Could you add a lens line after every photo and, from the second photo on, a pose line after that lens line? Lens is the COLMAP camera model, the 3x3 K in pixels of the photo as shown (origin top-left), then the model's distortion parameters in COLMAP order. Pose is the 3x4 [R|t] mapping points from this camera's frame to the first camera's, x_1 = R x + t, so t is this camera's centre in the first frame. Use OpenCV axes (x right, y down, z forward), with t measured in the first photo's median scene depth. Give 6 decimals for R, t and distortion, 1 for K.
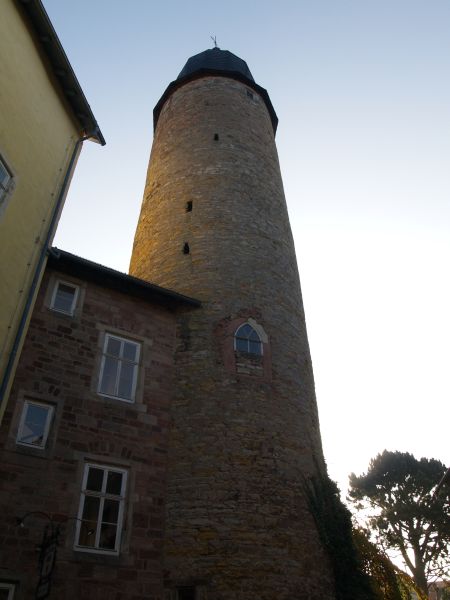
lens RADIAL K [[486.5, 0, 225.0], [0, 486.5, 300.0], [0, 0, 1]] dist [-0.123472, 0.074932]
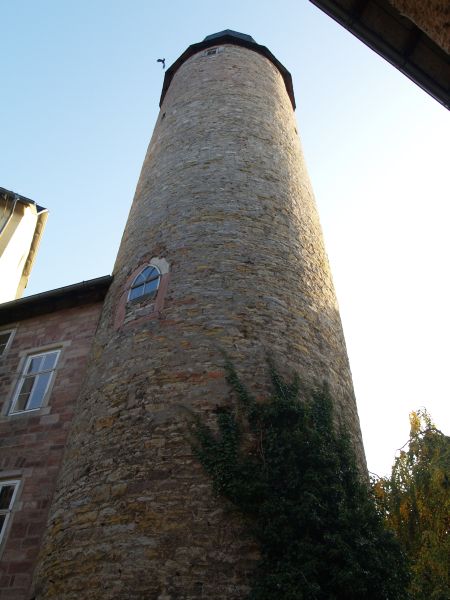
lens RADIAL K [[486.5, 0, 225.0], [0, 486.5, 300.0], [0, 0, 1]] dist [-0.123472, 0.074932]
pose [[0.639349, -0.523676, -0.563024, 0.691980], [0.463945, 0.846652, -0.260644, 0.458292], [0.613178, -0.094570, 0.784263, 0.543761]]
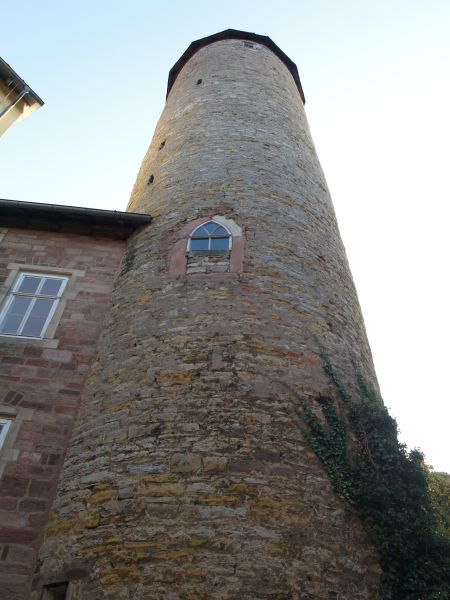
lens RADIAL K [[486.5, 0, 225.0], [0, 486.5, 300.0], [0, 0, 1]] dist [-0.123472, 0.074932]
pose [[0.910330, -0.278102, -0.306526, 0.313729], [0.229467, 0.955493, -0.185412, 0.369325], [0.344447, 0.098449, 0.933629, 0.435212]]
